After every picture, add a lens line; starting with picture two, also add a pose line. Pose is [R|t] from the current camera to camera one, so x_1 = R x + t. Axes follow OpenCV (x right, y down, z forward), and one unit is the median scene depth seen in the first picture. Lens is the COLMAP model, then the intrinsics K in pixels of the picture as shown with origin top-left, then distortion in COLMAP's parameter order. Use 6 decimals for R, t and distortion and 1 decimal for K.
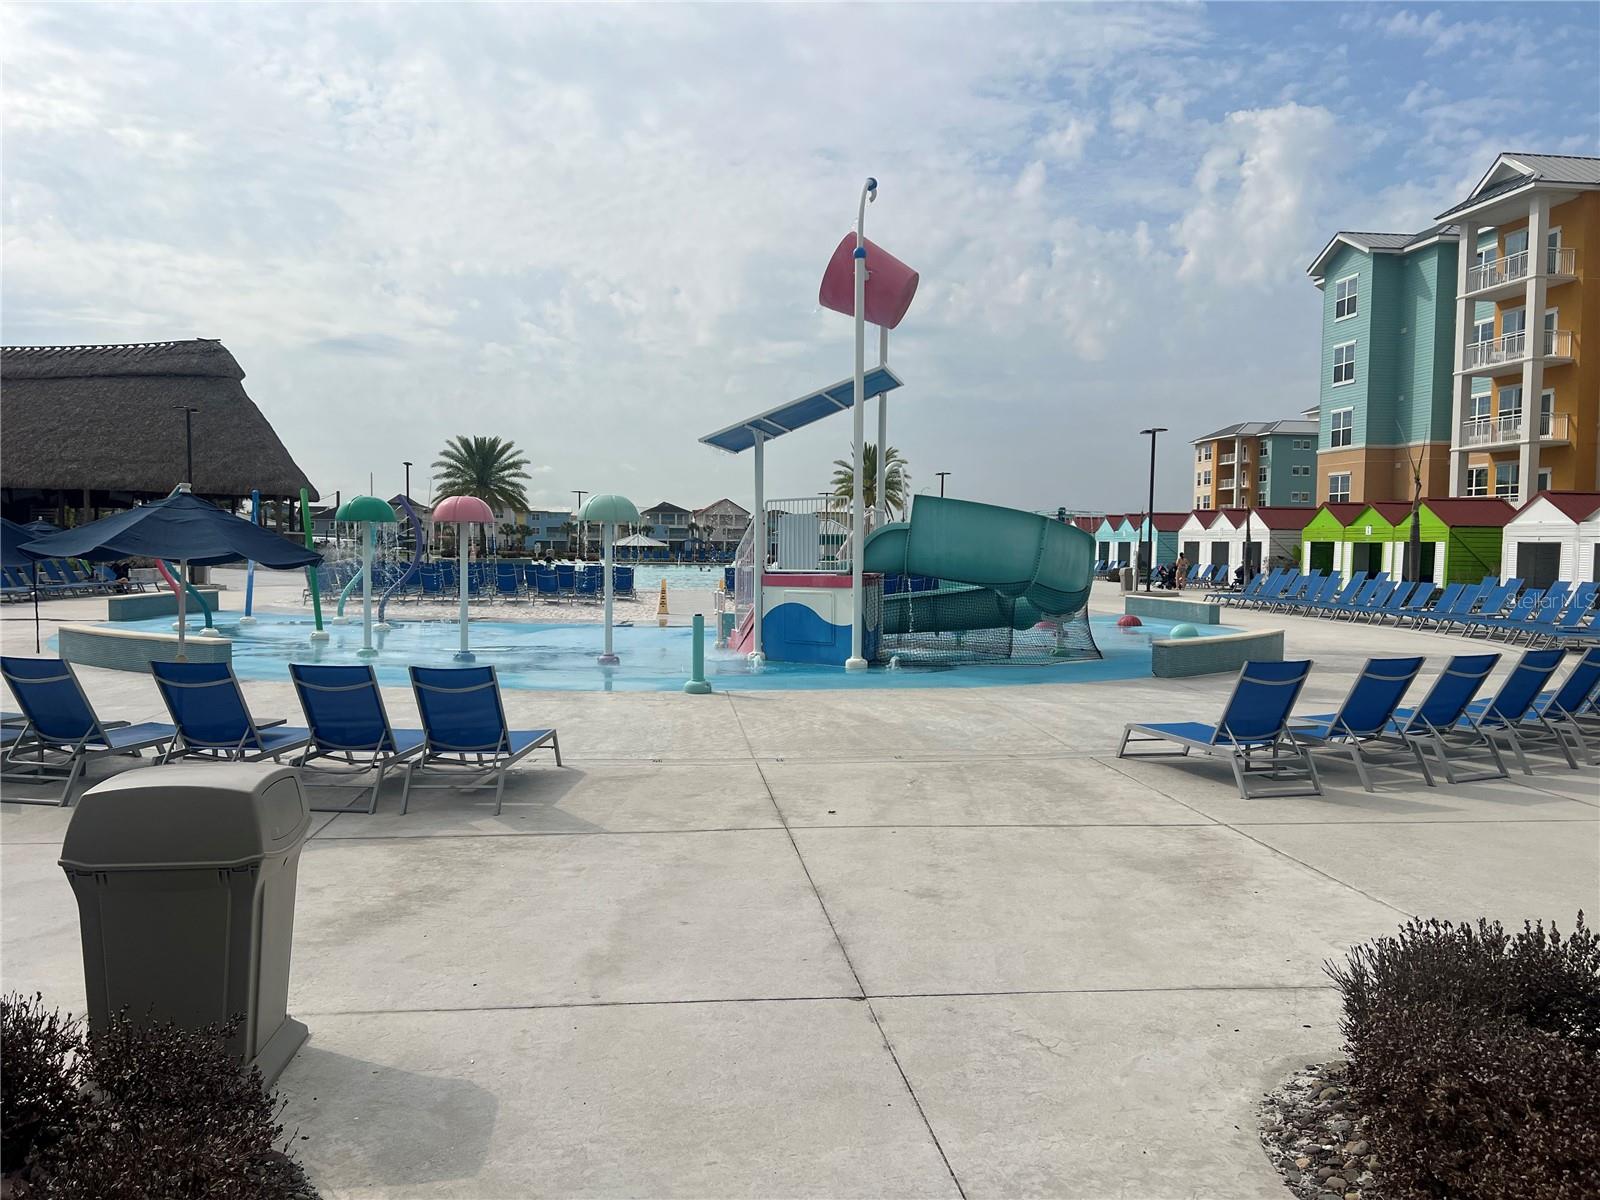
lens RADIAL K [[1278.3, 0, 800.0], [0, 1278.3, 600.0], [0, 0, 1]] dist [0.032873, -0.000952]
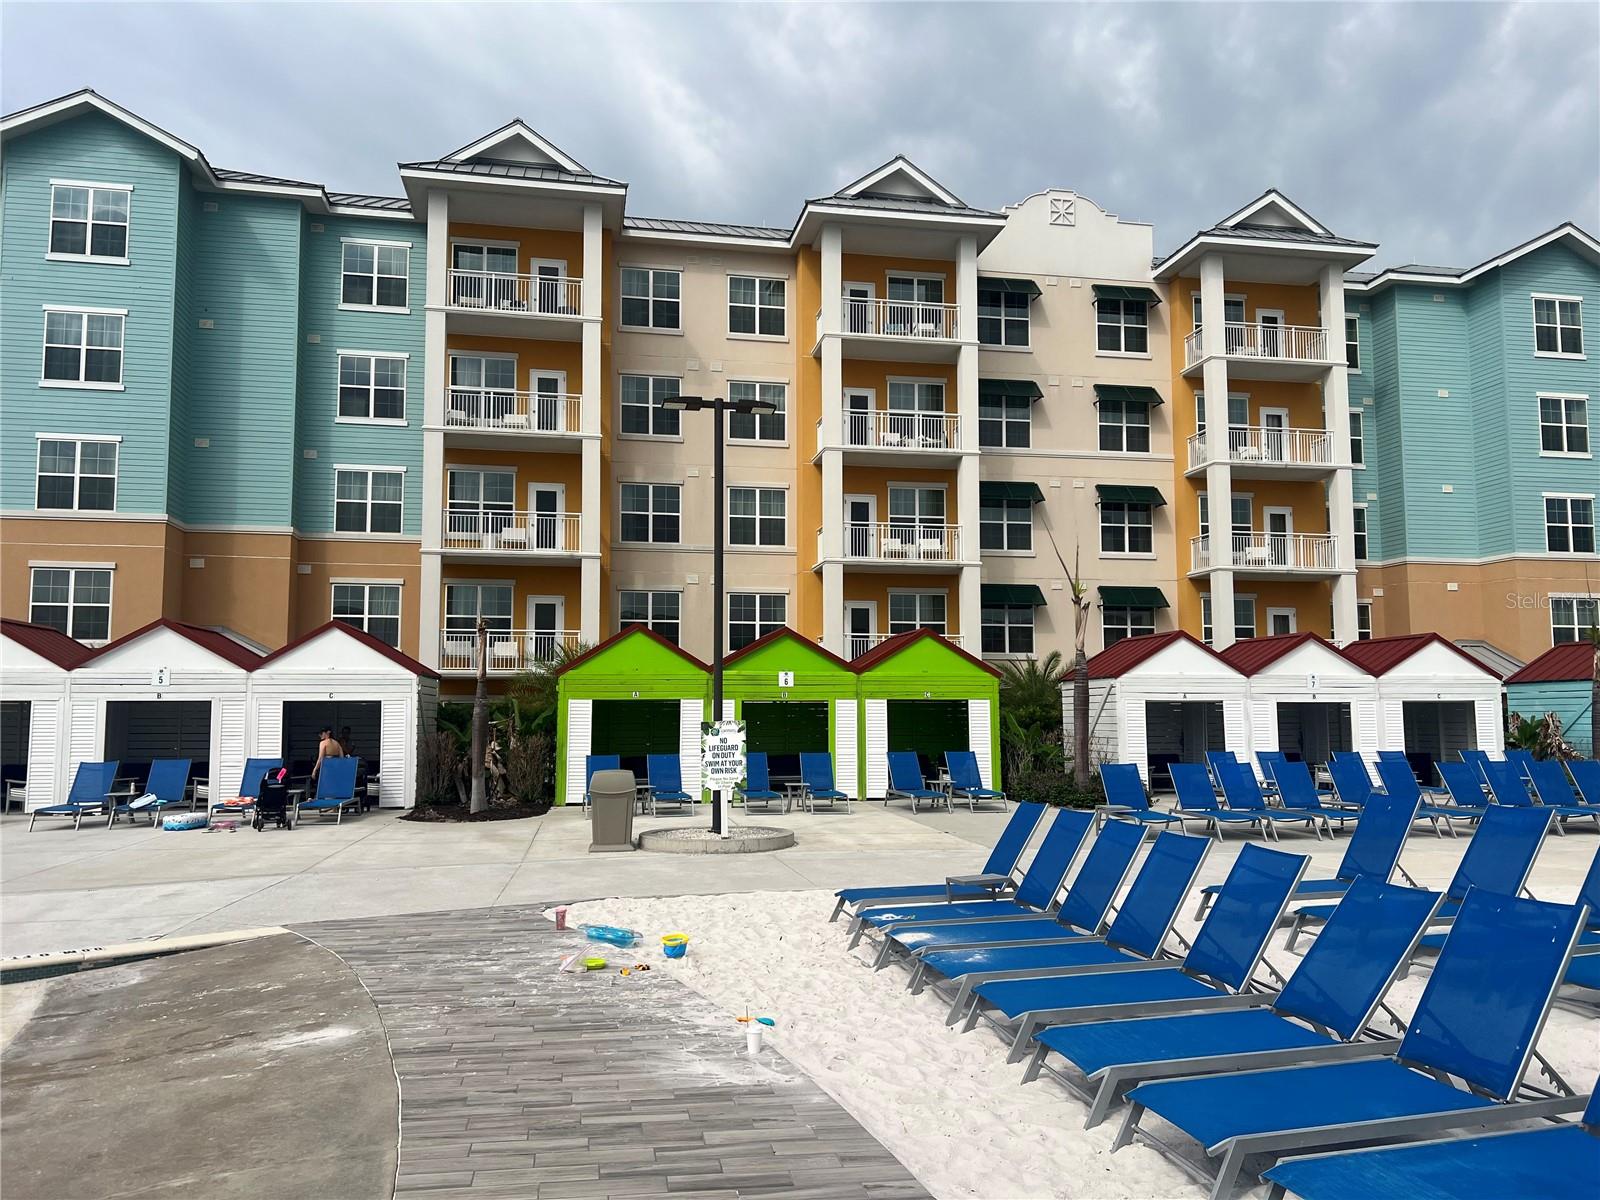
lens RADIAL K [[1278.3, 0, 800.0], [0, 1278.3, 600.0], [0, 0, 1]] dist [0.032873, -0.000952]
pose [[-0.082702, 0.071196, 0.994028, -0.110412], [0.047193, 0.996606, -0.067454, -0.044447], [-0.995456, 0.041332, -0.085782, 0.893975]]
